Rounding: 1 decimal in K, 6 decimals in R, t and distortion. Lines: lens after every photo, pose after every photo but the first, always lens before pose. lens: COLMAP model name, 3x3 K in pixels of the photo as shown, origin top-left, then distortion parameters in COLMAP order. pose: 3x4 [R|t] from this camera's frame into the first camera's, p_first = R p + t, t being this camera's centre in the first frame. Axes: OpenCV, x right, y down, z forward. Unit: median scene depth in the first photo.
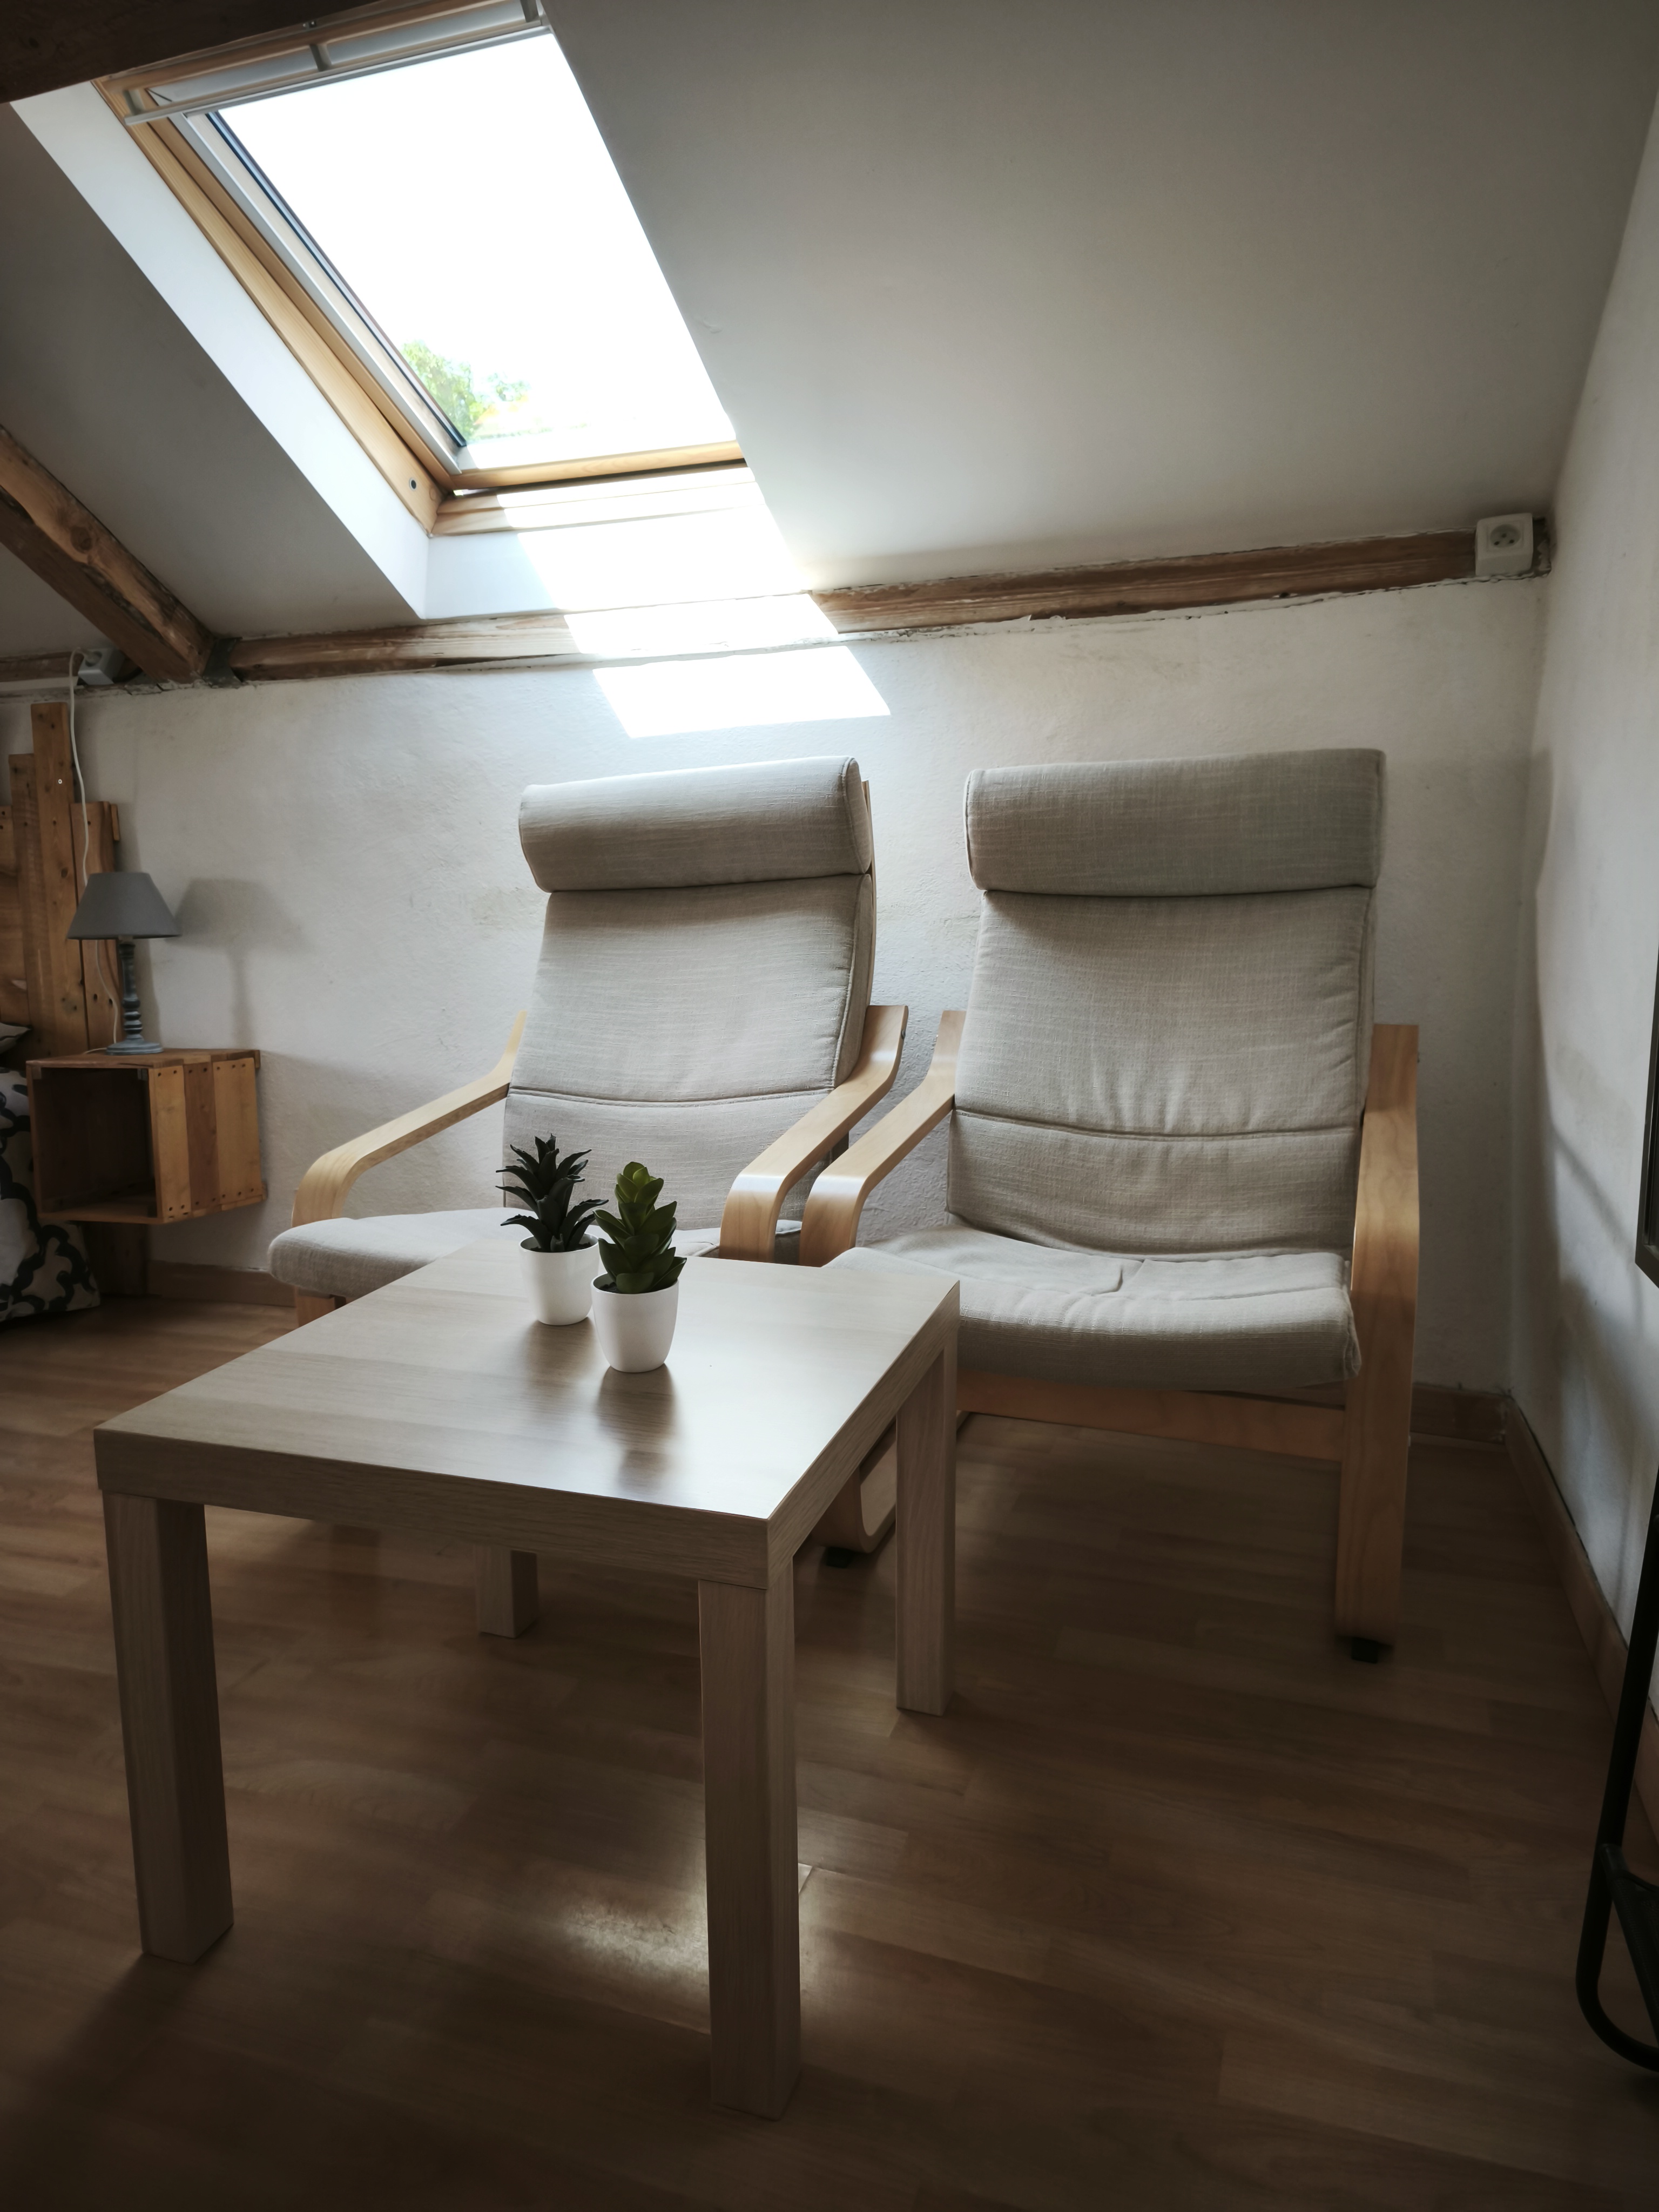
lens RADIAL K [[1486.0, 0, 841.6], [0, 1486.0, 1094.5], [0, 0, 1]] dist [0.046258, -0.002932]
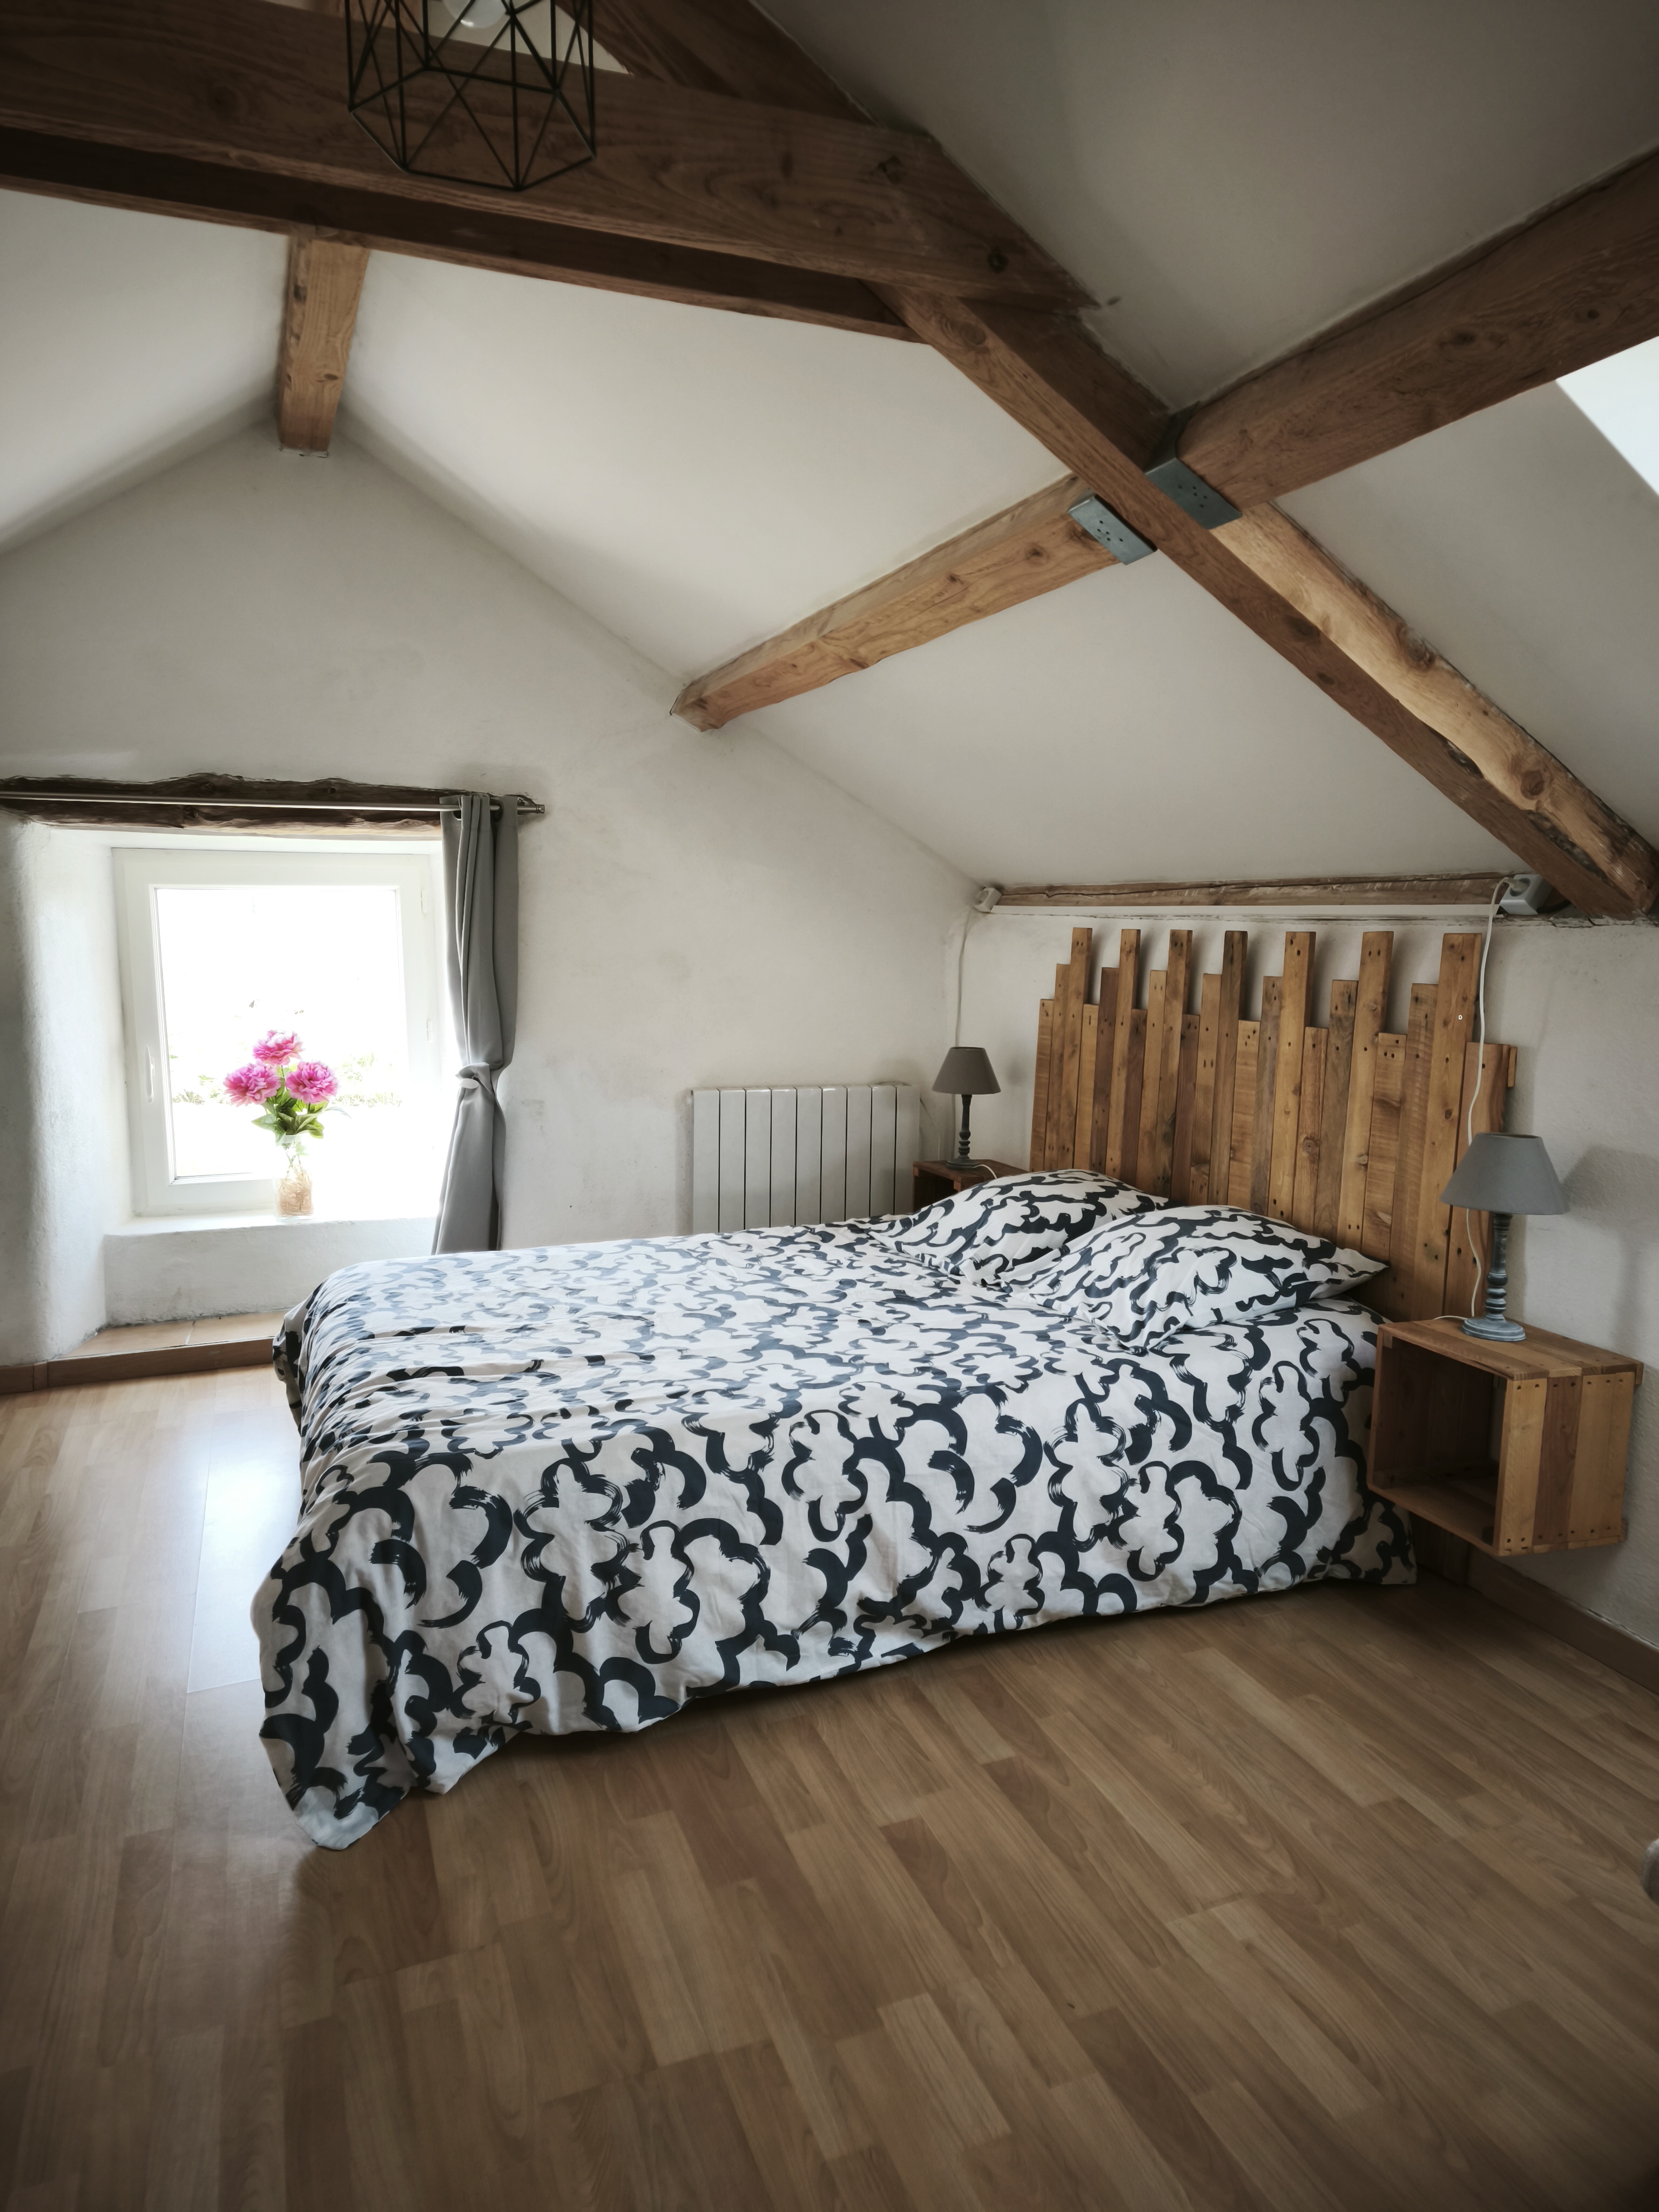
lens RADIAL K [[1486.0, 0, 843.4], [0, 1486.0, 1122.0], [0, 0, 1]] dist [0.046258, -0.002932]
pose [[0.661585, 0.131446, -0.738259, -0.088631], [-0.124918, 0.990079, 0.064338, -0.159227], [0.739392, 0.049656, 0.671442, 0.118905]]
